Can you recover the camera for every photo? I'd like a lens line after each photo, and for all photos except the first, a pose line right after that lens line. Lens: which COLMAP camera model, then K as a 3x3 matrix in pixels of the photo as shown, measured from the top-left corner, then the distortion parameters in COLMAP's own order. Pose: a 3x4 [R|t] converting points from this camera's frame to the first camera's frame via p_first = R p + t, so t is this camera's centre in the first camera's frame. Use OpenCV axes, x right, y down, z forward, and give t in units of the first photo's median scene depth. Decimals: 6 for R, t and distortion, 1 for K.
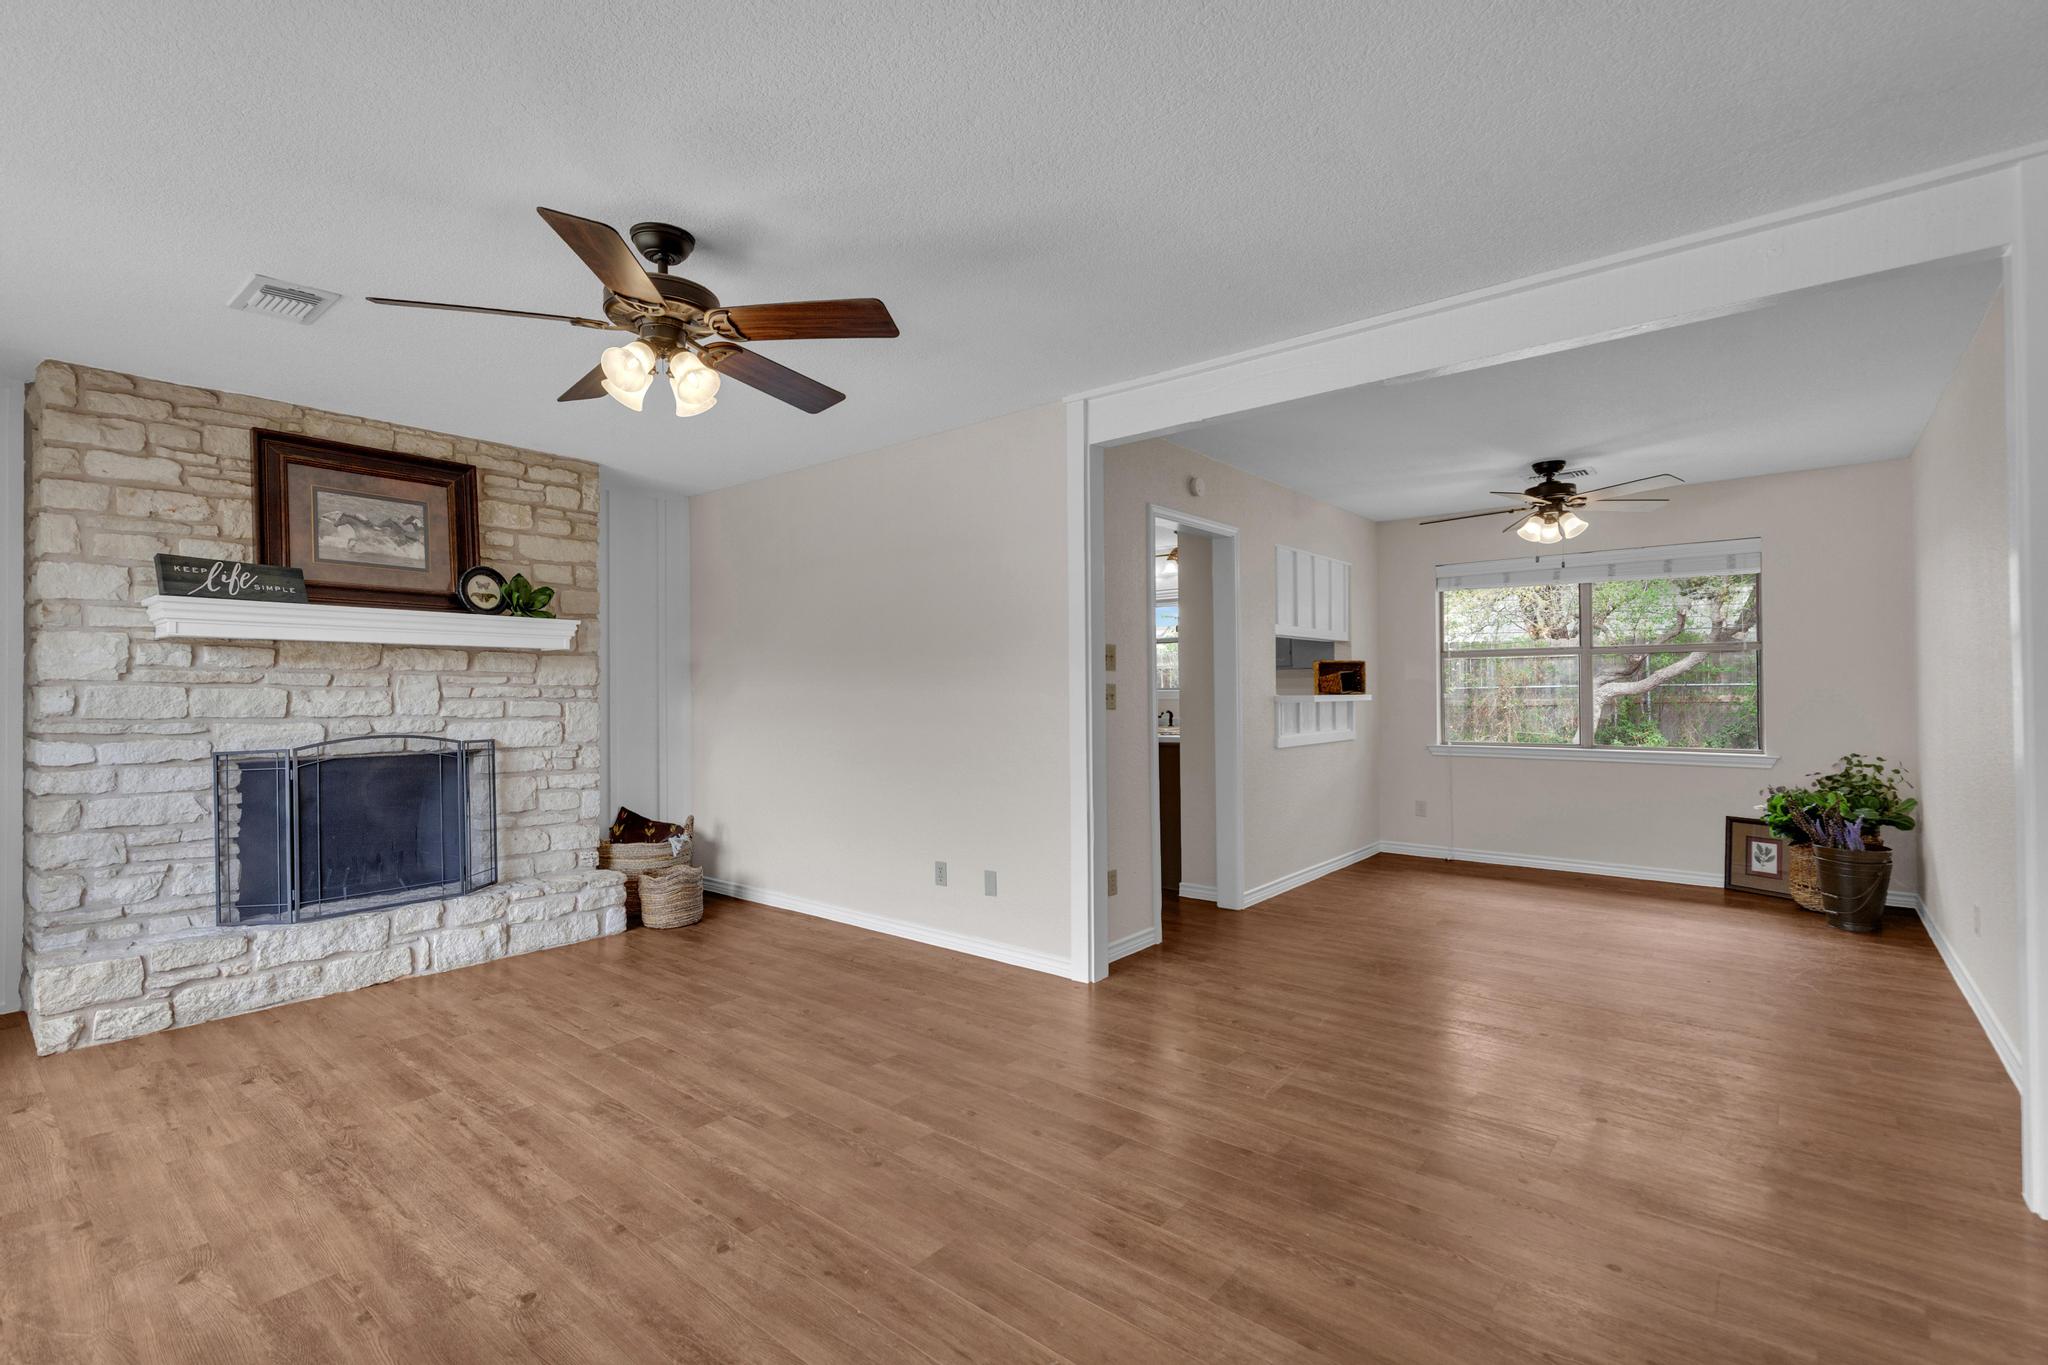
lens RADIAL K [[918.8, 0, 1018.5], [0, 918.8, 682.6], [0, 0, 1]] dist [0.004651, 0.000268]
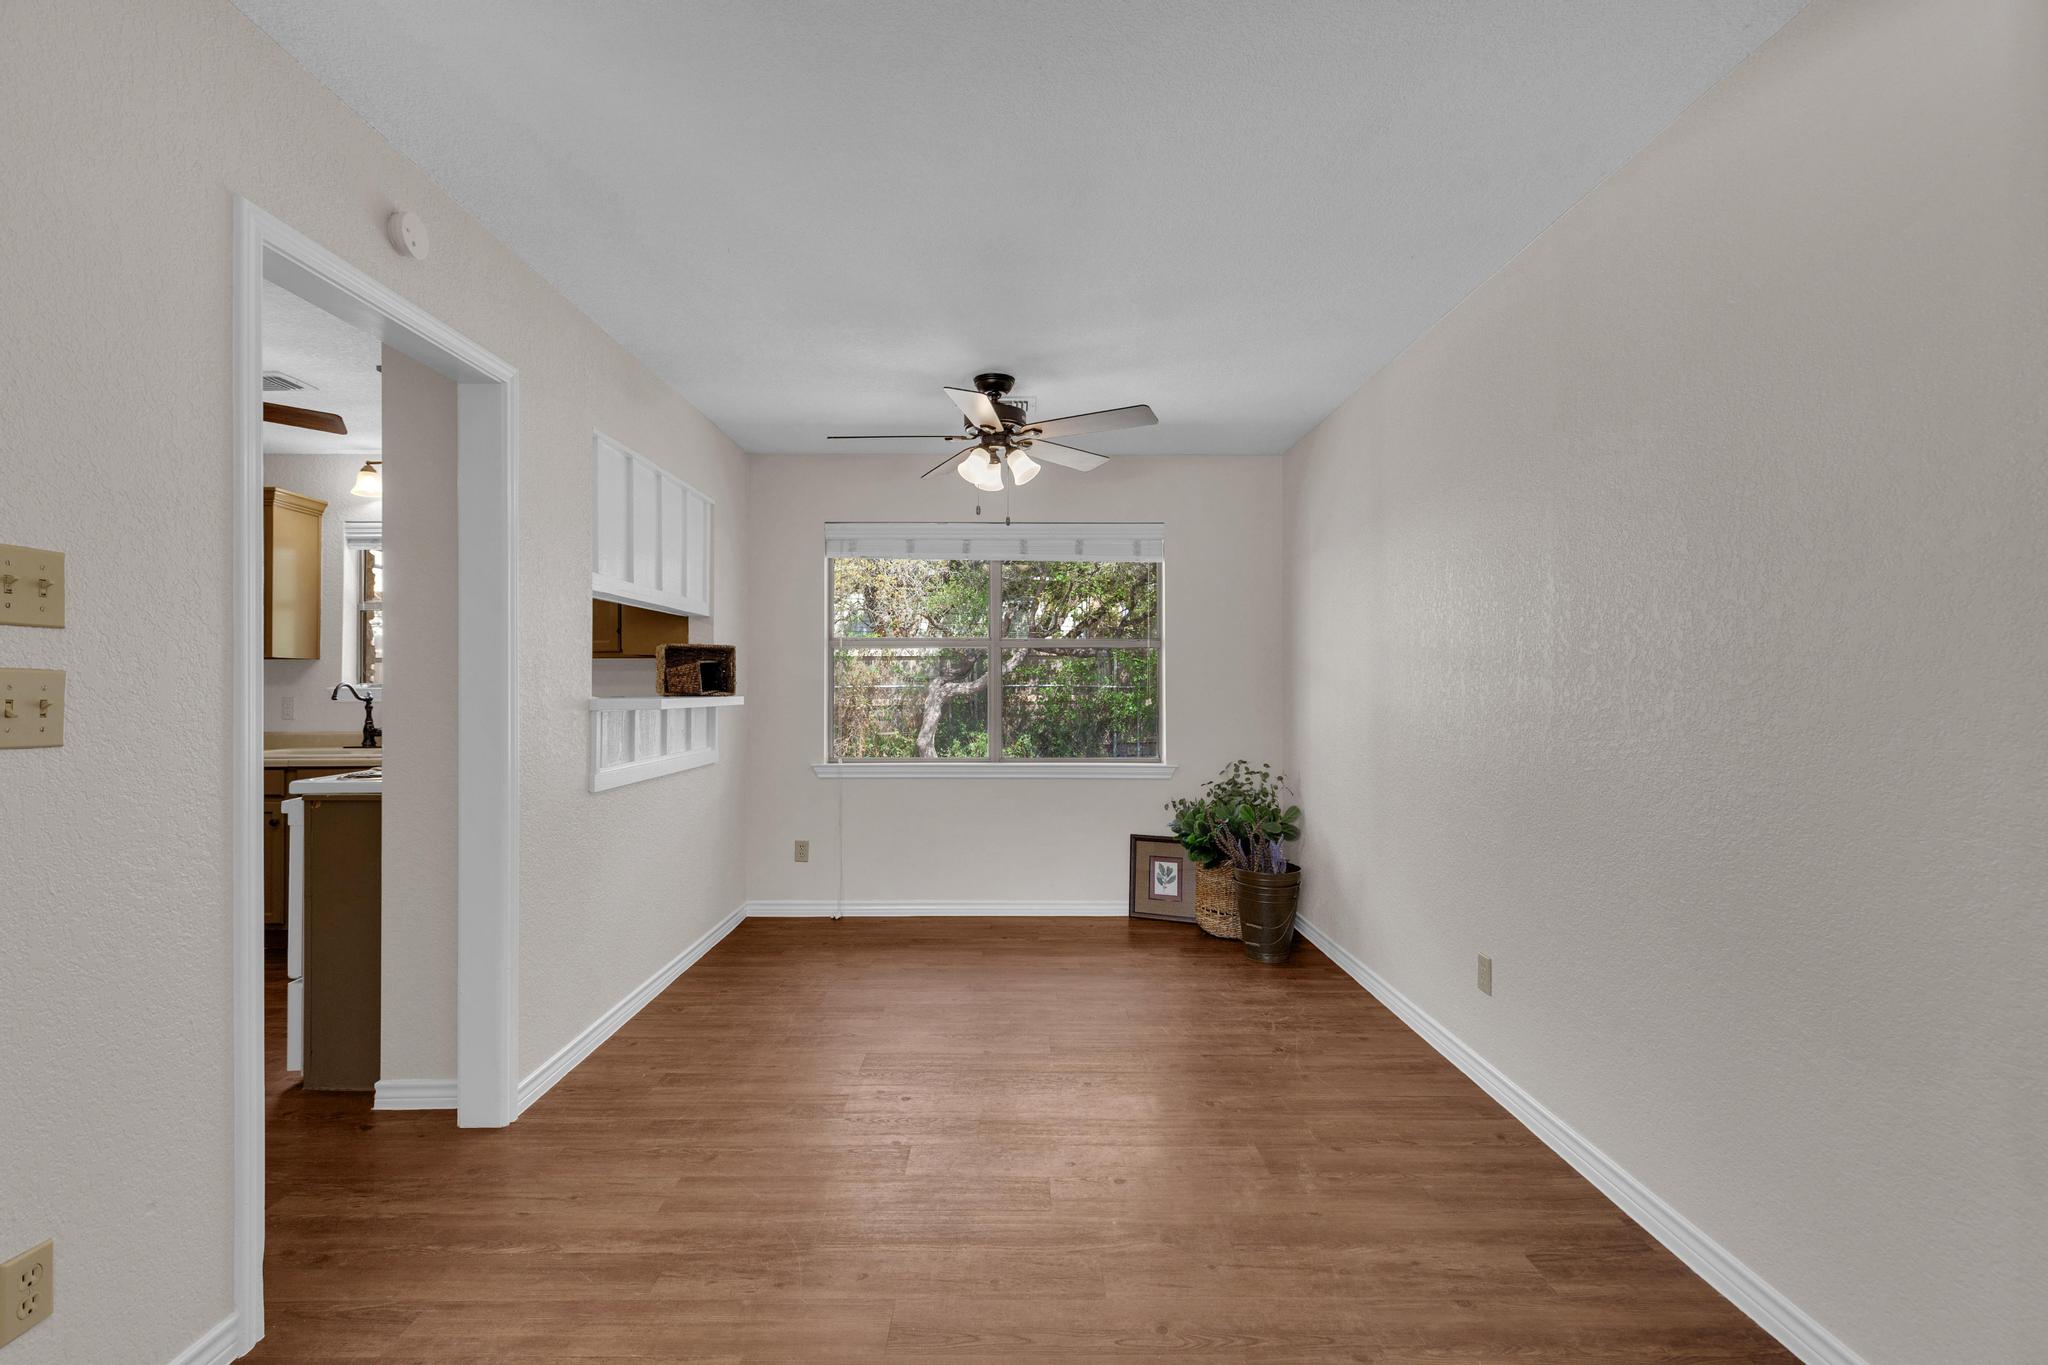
lens RADIAL K [[919.3, 0, 1019.3], [0, 919.3, 683.8], [0, 0, 1]] dist [0.003827, -0.000070]
pose [[0.765004, 0.010060, 0.643946, 0.164401], [-0.012430, 0.999922, -0.000855, 0.003142], [-0.643905, -0.007350, 0.765070, 0.559421]]
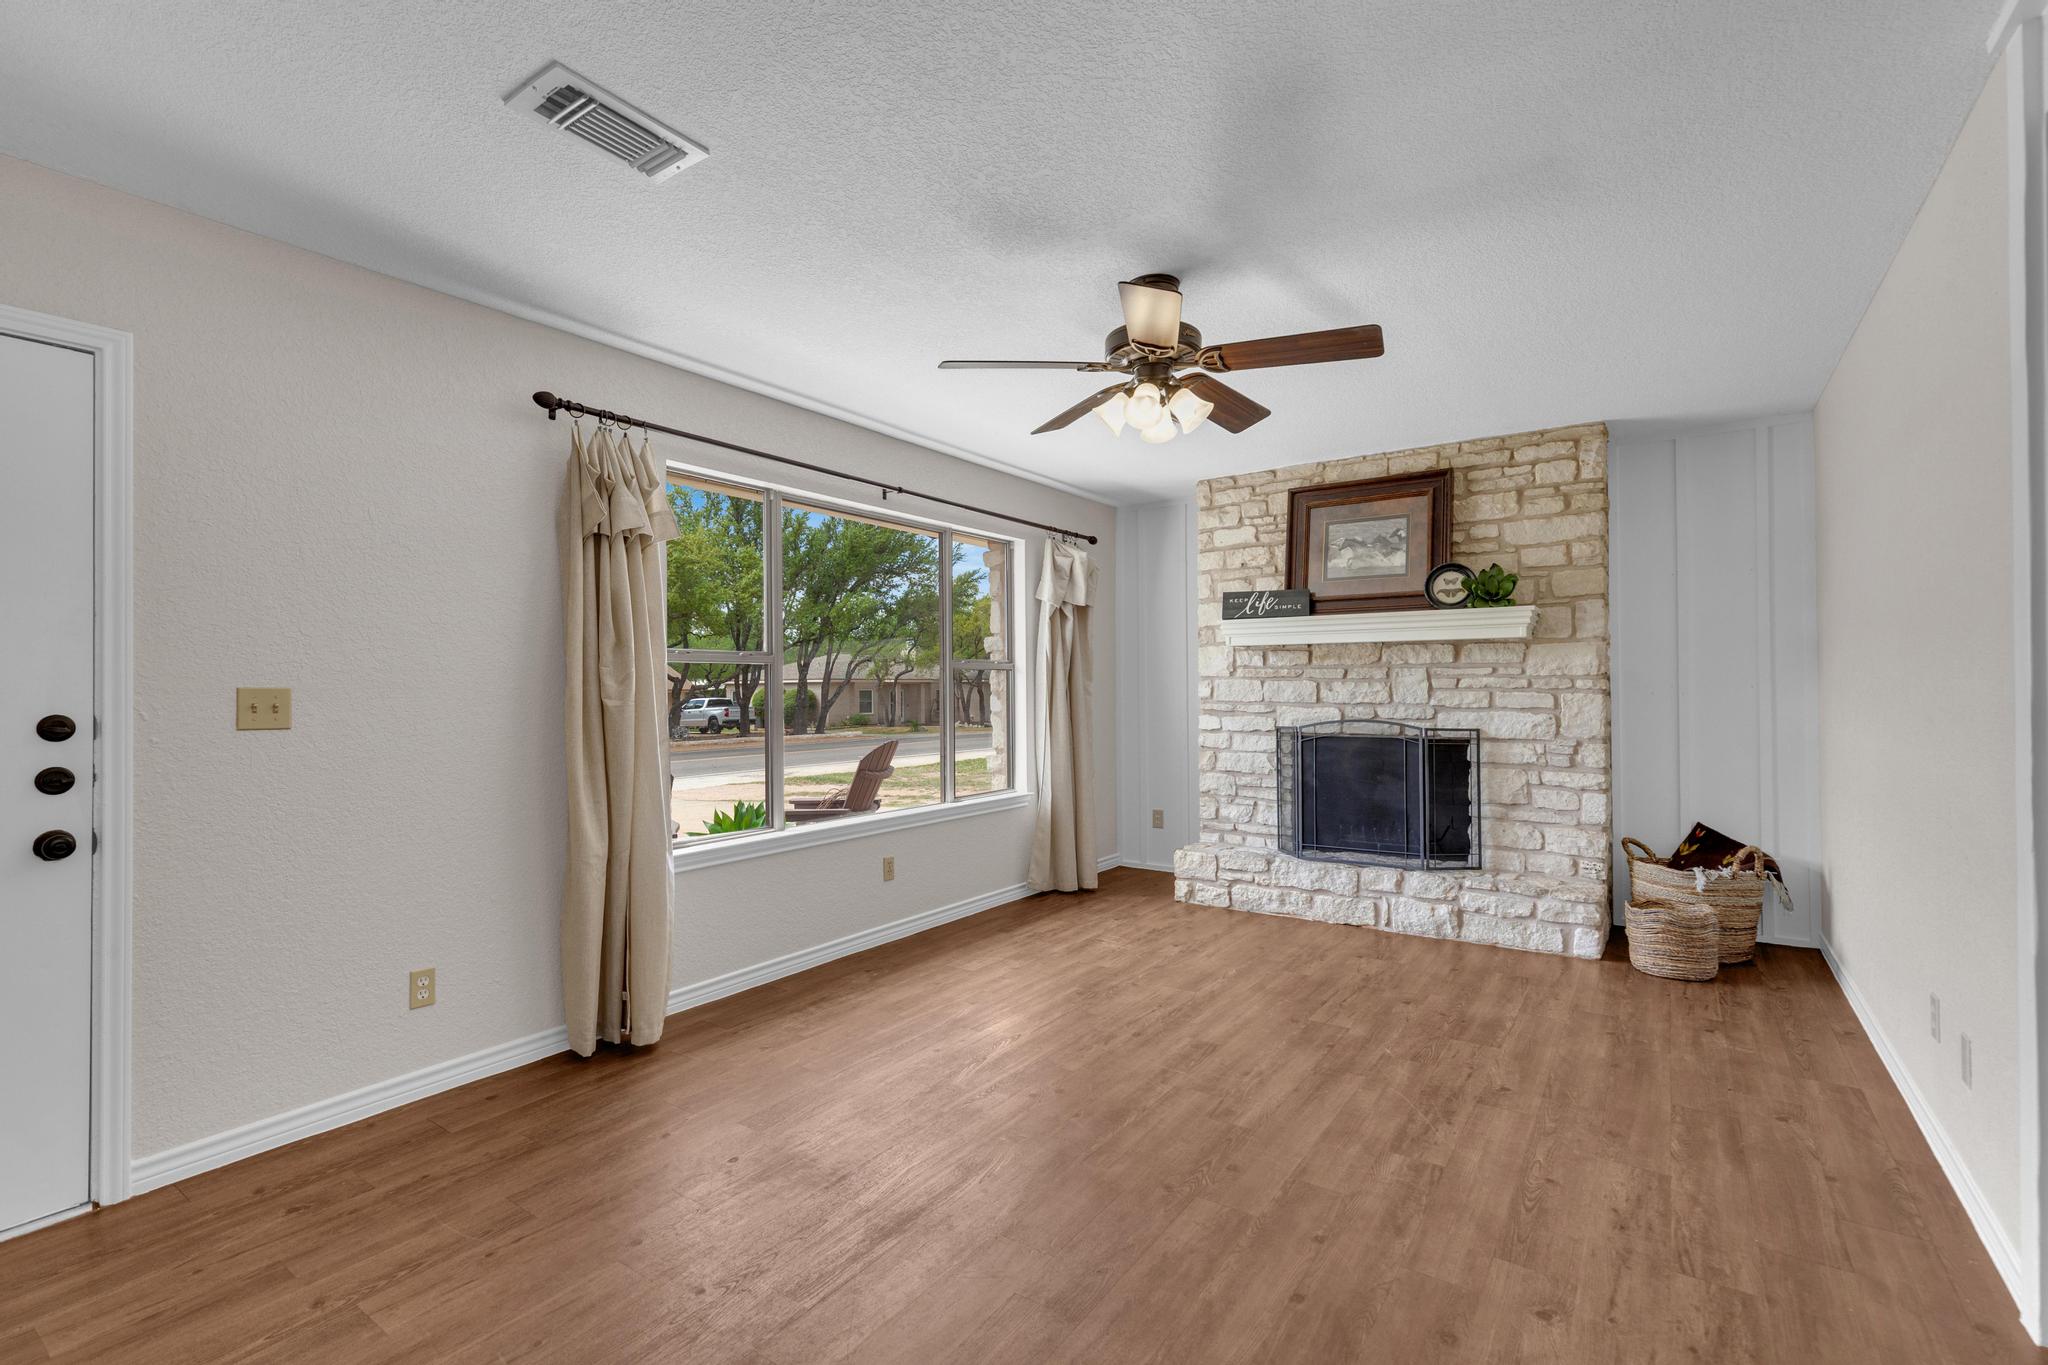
lens RADIAL K [[917.0, 0, 1019.6], [0, 917.0, 683.4], [0, 0, 1]] dist [0.004245, 0.000034]
pose [[0.079874, 0.000066, -0.996805, 0.461783], [0.015735, 0.999875, 0.001327, 0.001761], [0.996681, -0.015791, 0.079863, 0.467556]]
